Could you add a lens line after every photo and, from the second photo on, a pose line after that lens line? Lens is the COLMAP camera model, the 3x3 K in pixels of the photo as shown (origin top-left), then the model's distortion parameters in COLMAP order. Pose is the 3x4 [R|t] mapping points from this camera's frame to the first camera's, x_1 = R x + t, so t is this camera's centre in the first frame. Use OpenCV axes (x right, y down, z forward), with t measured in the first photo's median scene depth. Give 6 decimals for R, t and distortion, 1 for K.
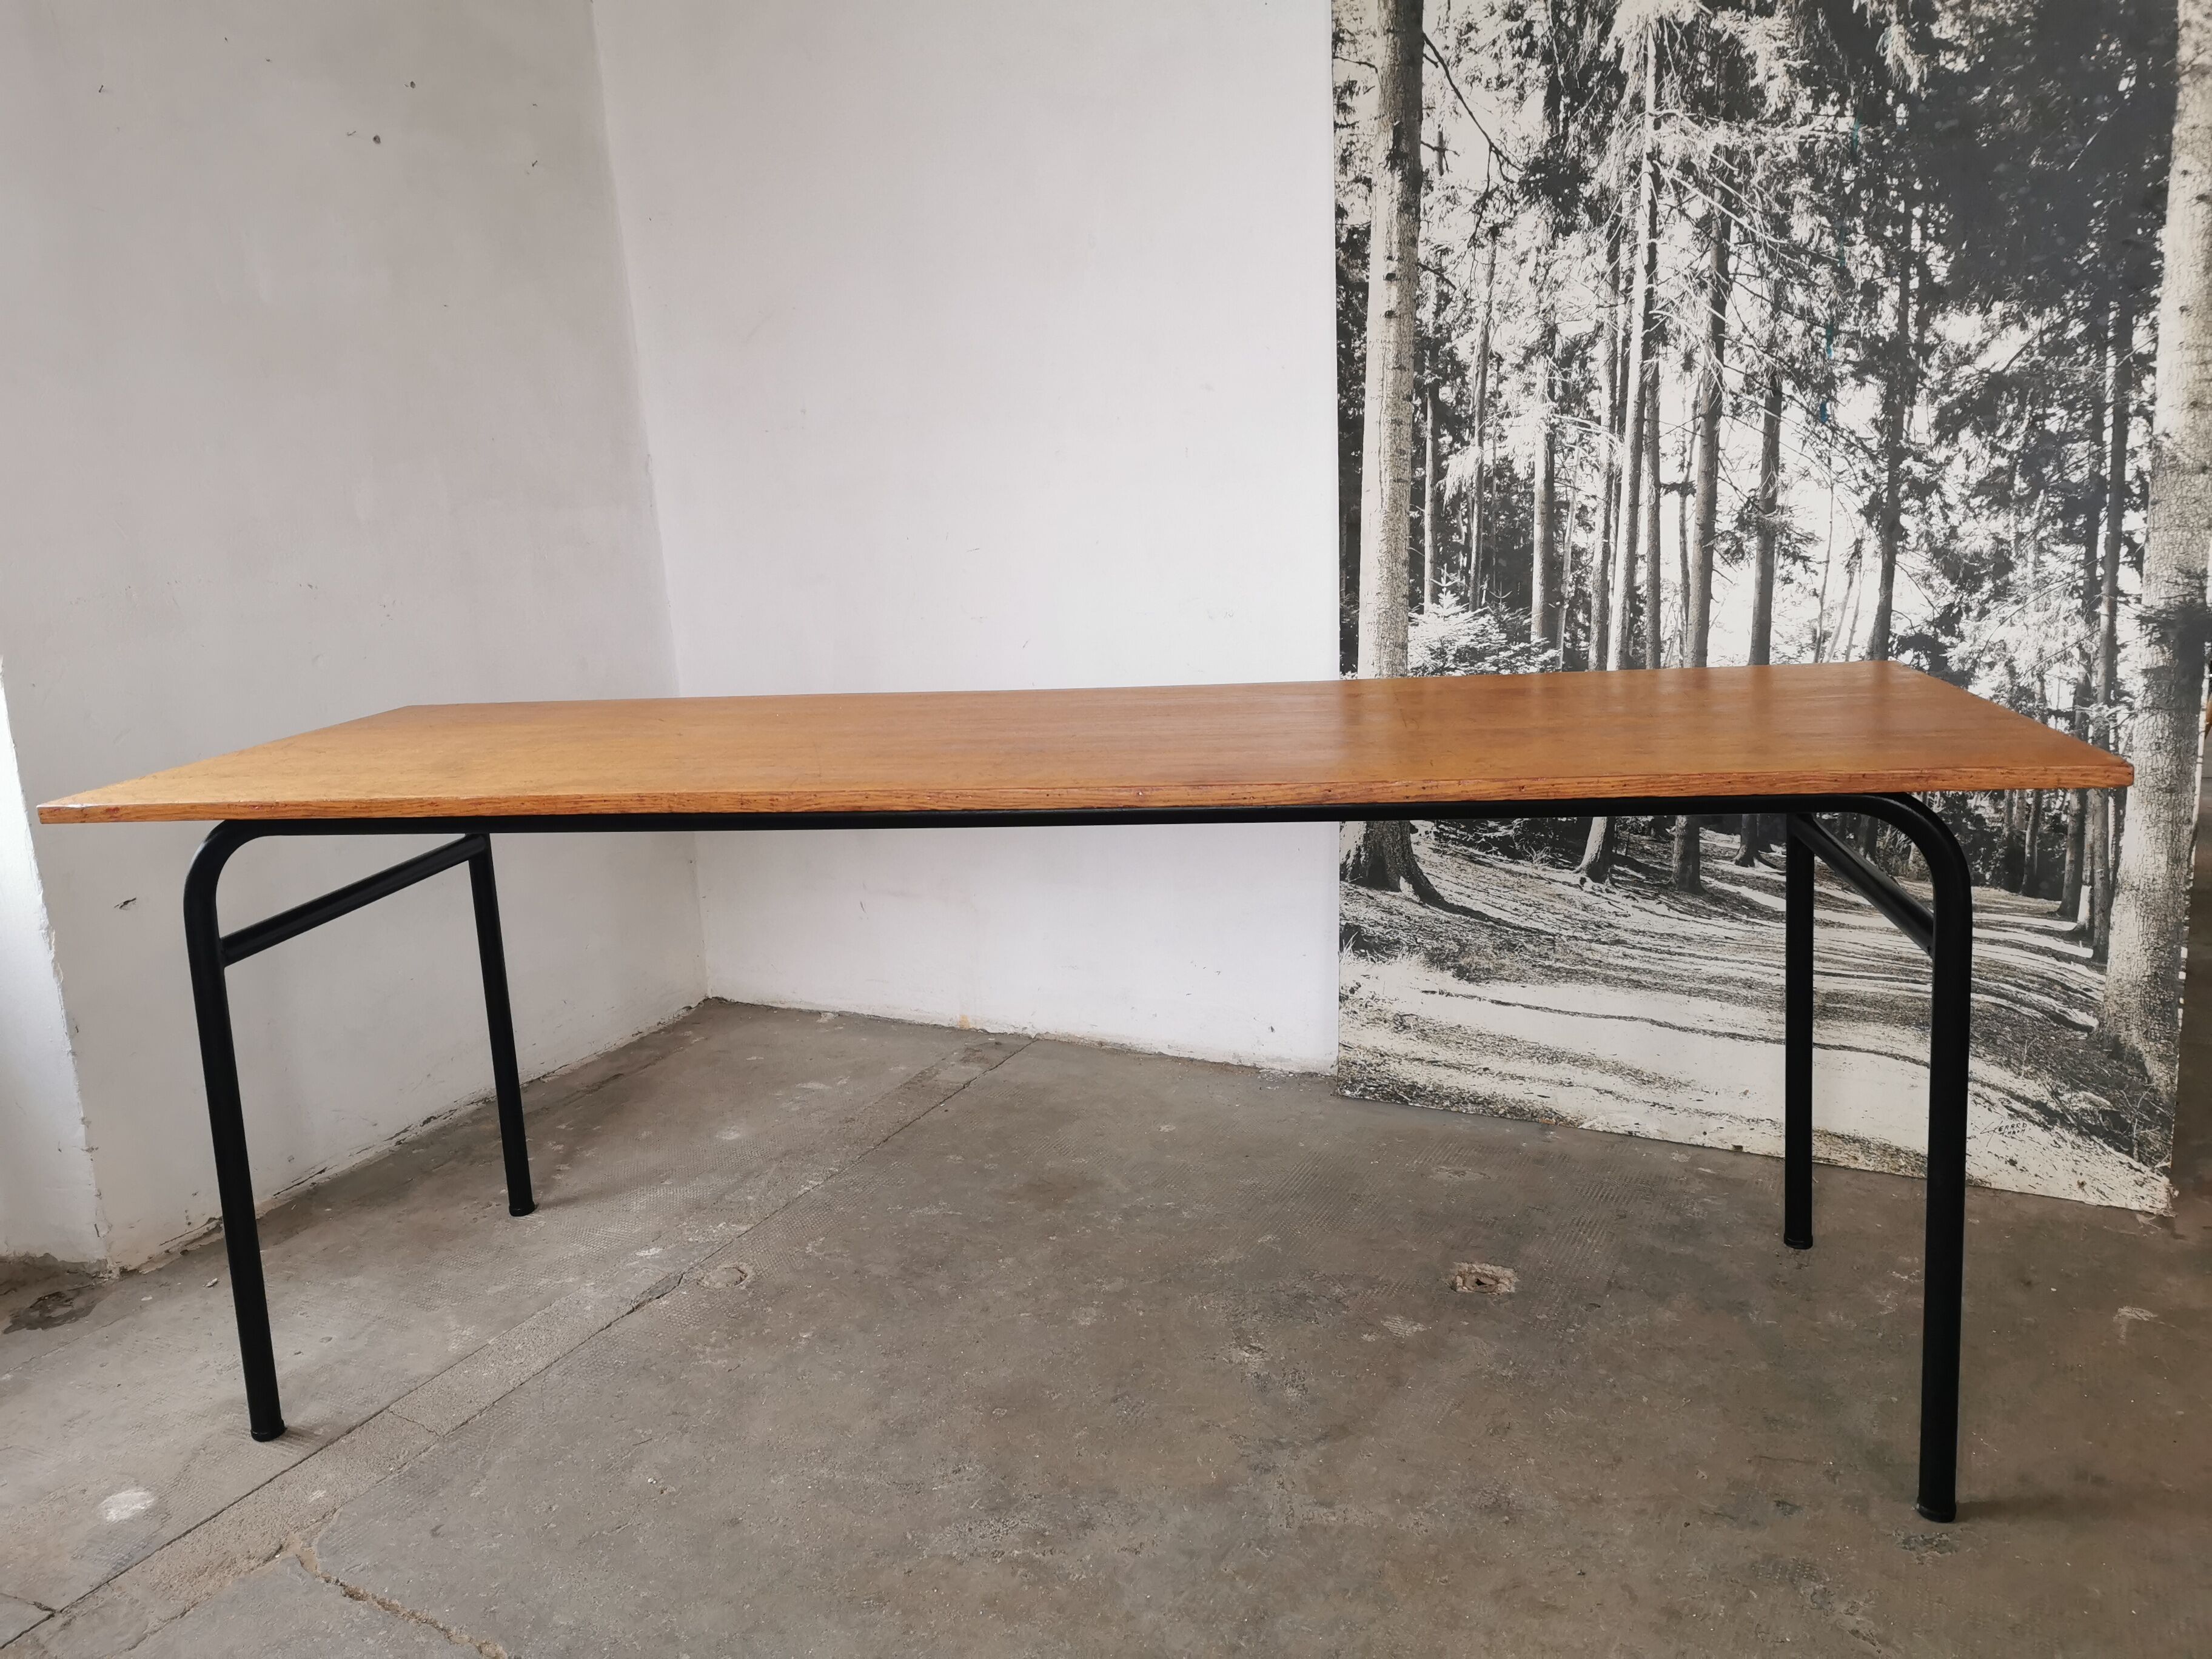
lens RADIAL K [[1688.4, 0, 1105.7], [0, 1688.4, 823.7], [0, 0, 1]] dist [0.055355, -0.082610]
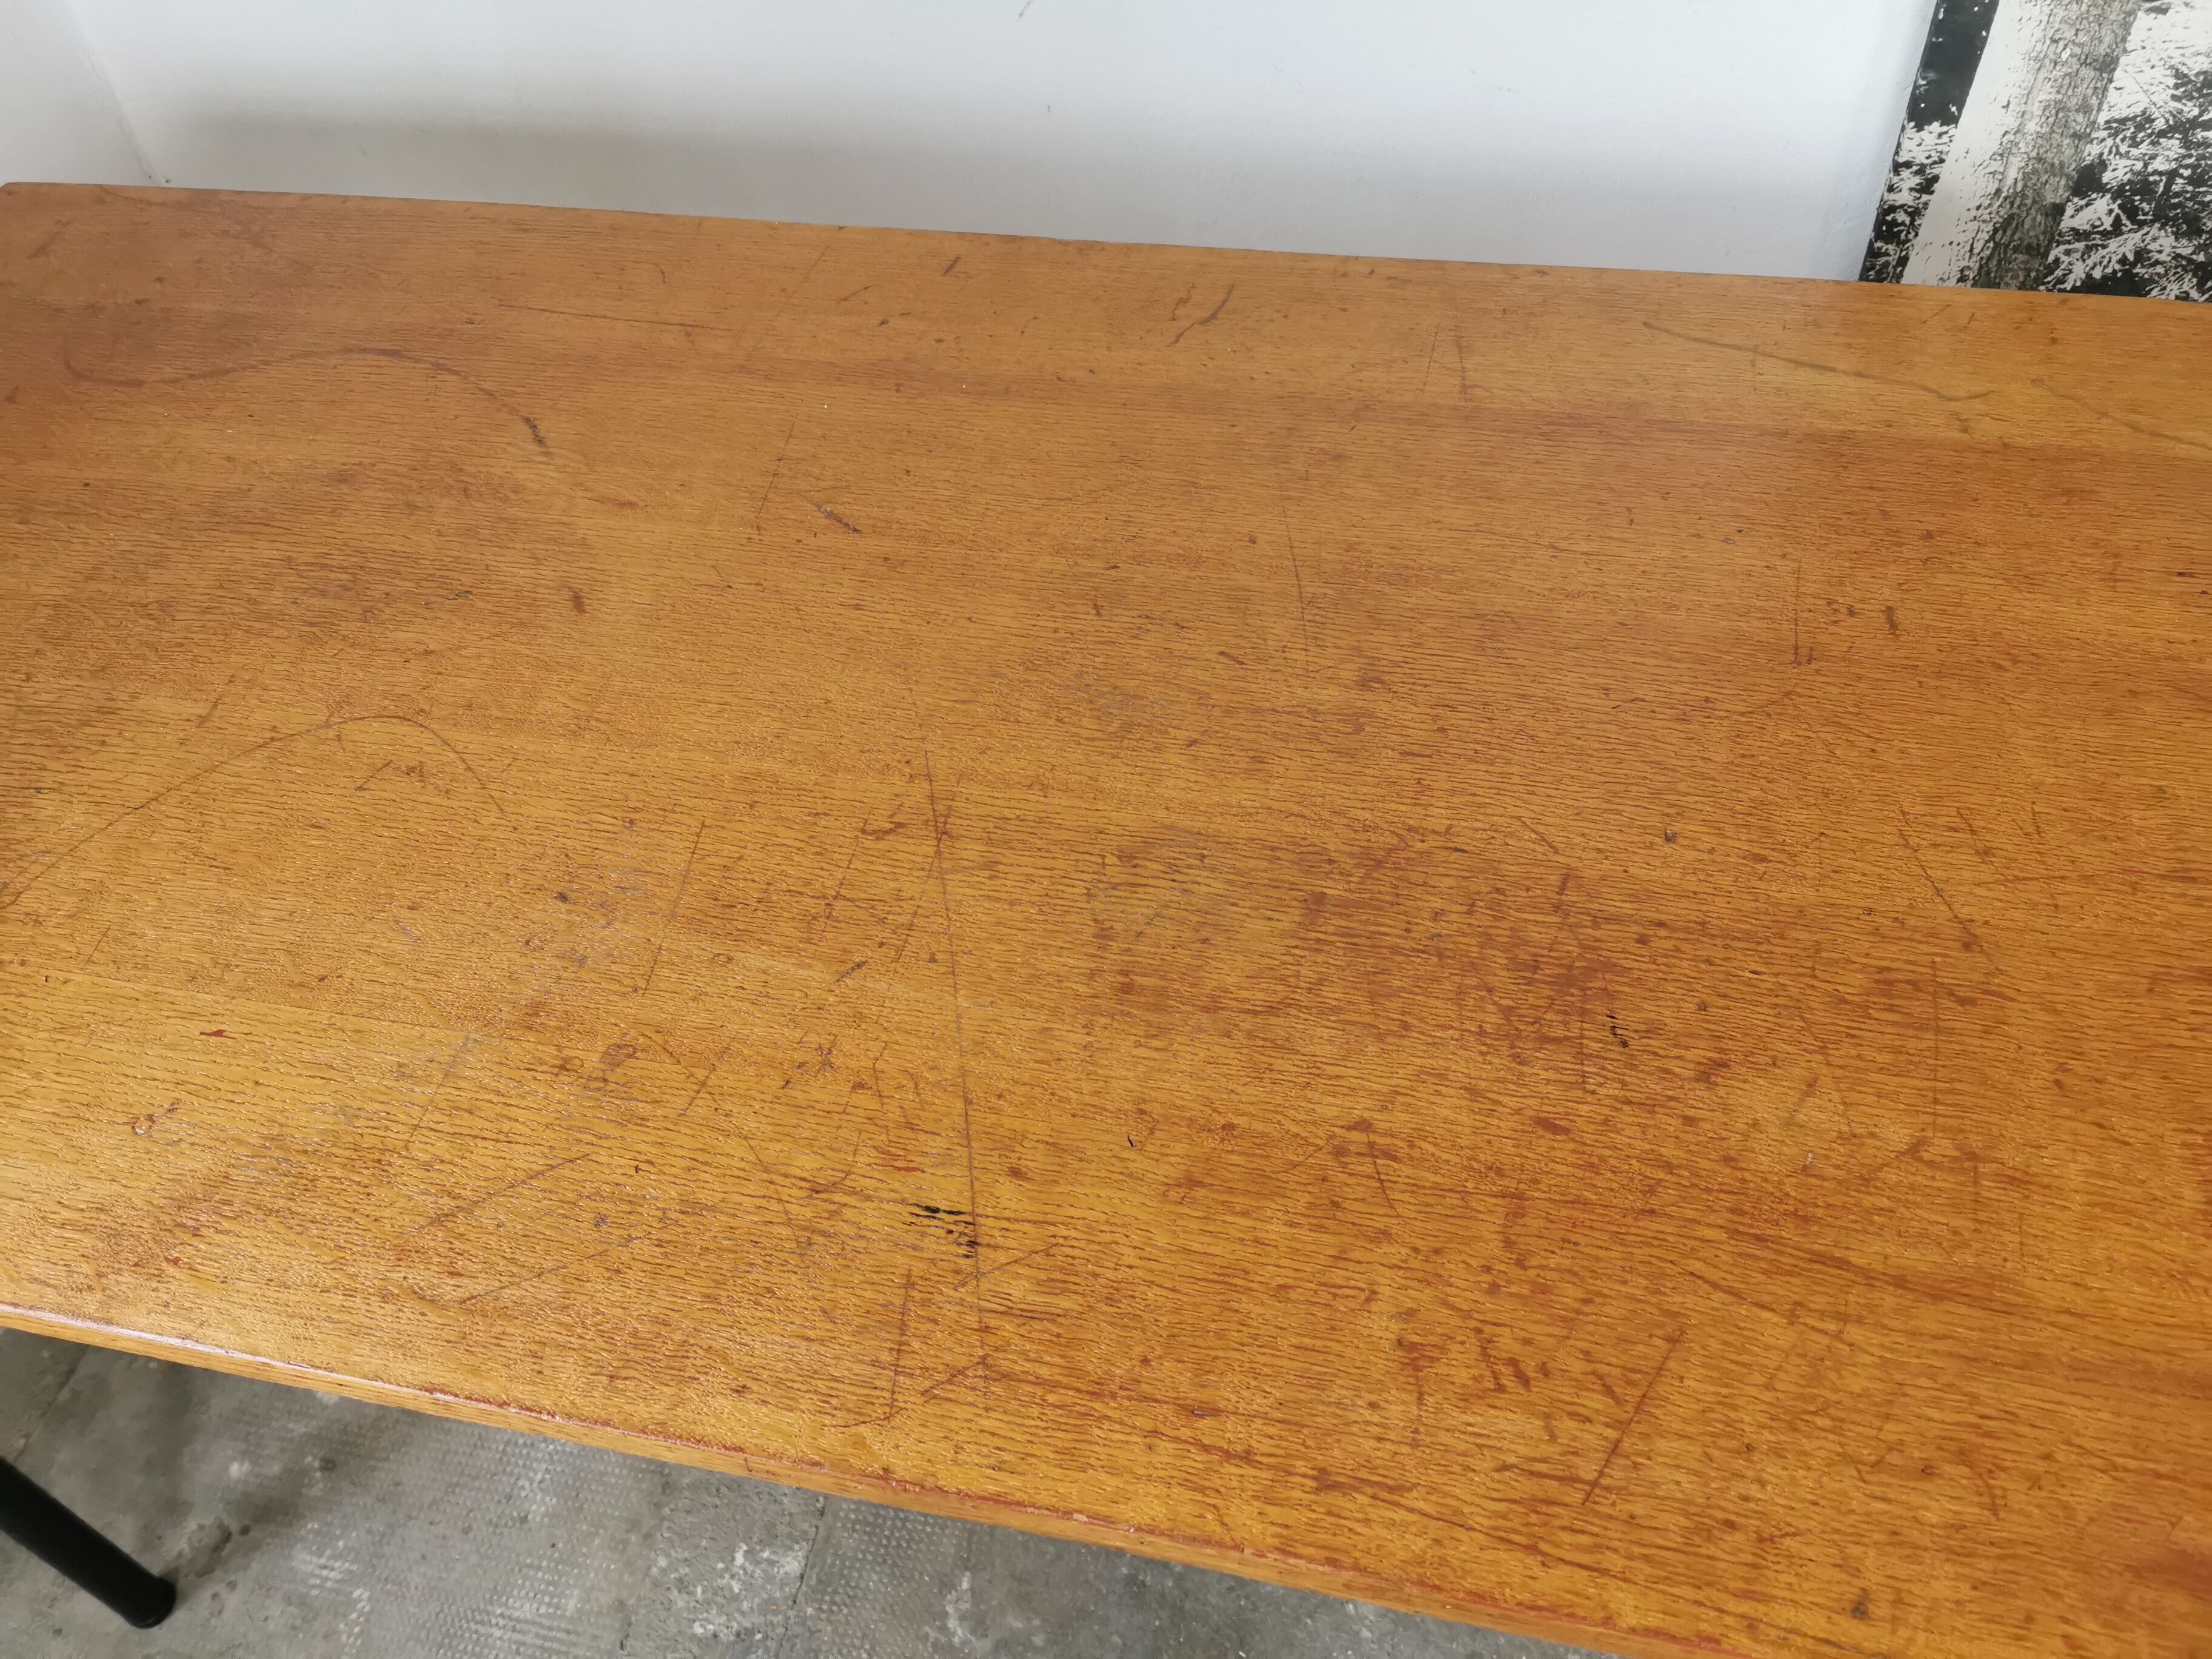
lens RADIAL K [[1725.1, 0, 1087.0], [0, 1725.1, 839.3], [0, 0, 1]] dist [-0.002155, -0.013527]
pose [[0.968853, -0.197808, 0.148984, -0.156039], [0.071537, 0.799537, 0.596341, -0.226210], [-0.237079, -0.567109, 0.788784, 0.672652]]
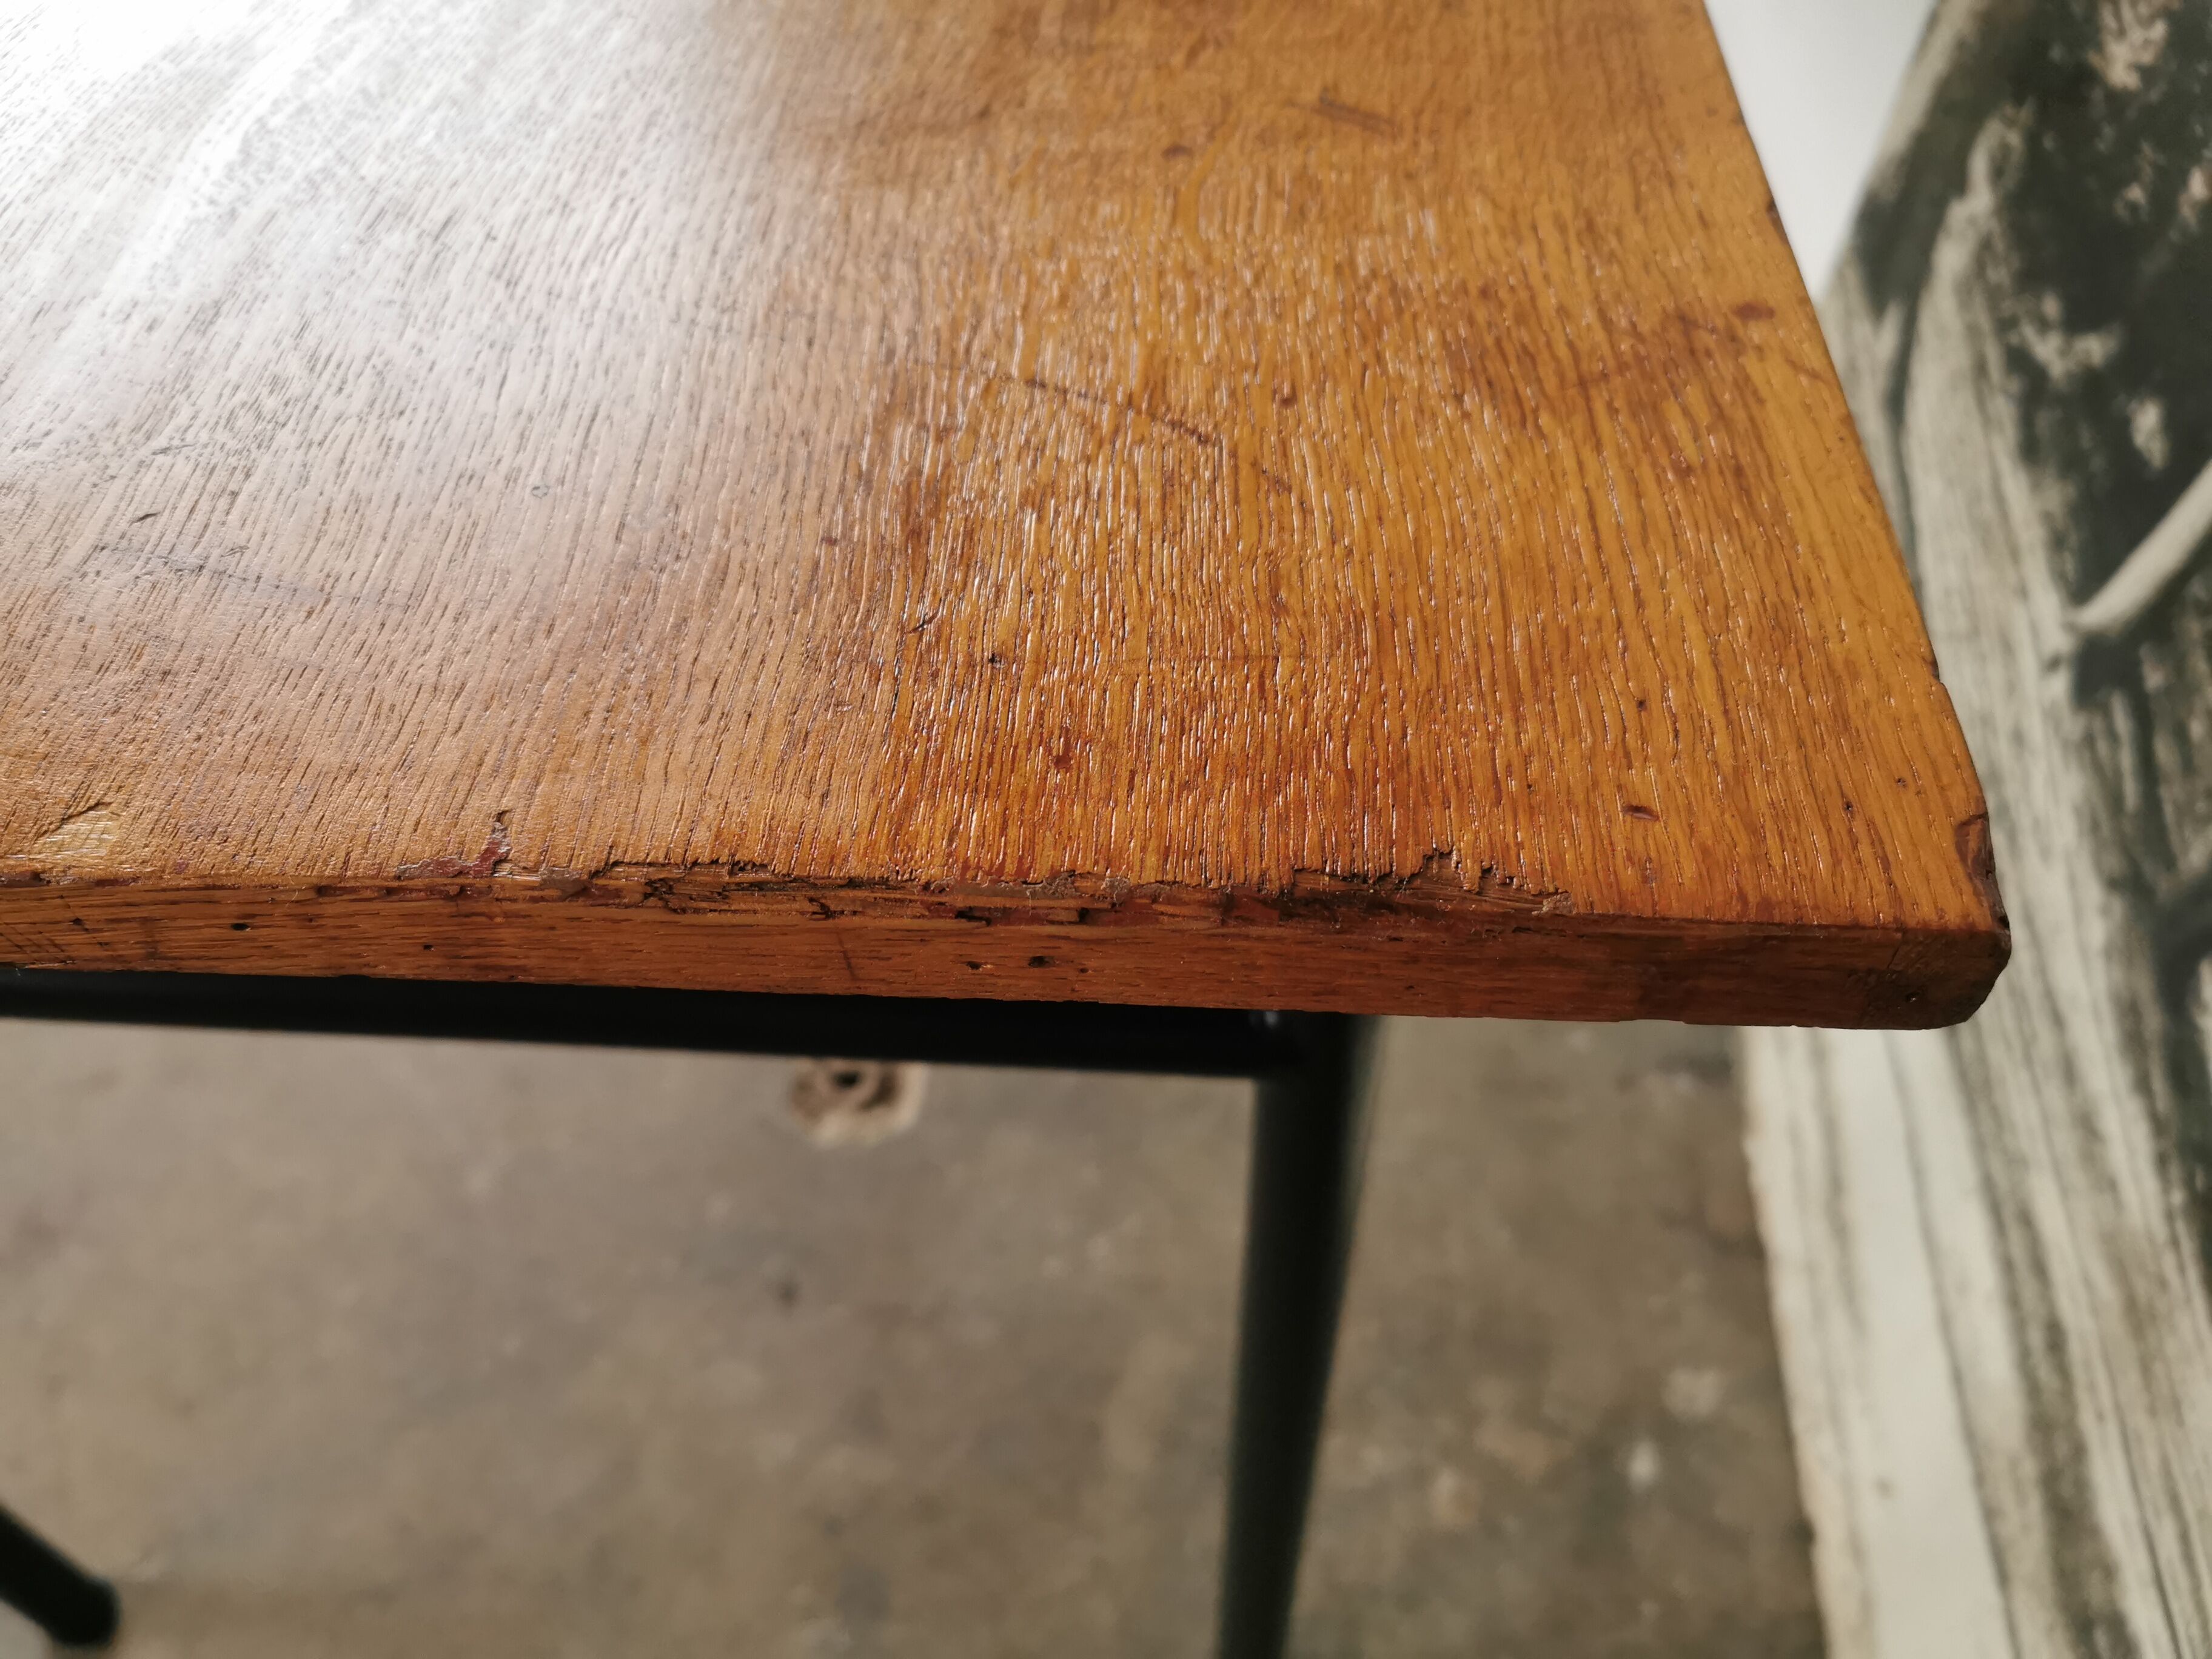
lens RADIAL K [[1747.6, 0, 1102.5], [0, 1747.6, 830.4], [0, 0, 1]] dist [0.063941, -0.098477]
pose [[0.388181, 0.727453, -0.565798, 0.413288], [-0.186787, 0.663302, 0.724666, -0.130357], [0.902455, -0.175618, 0.393360, 0.759095]]
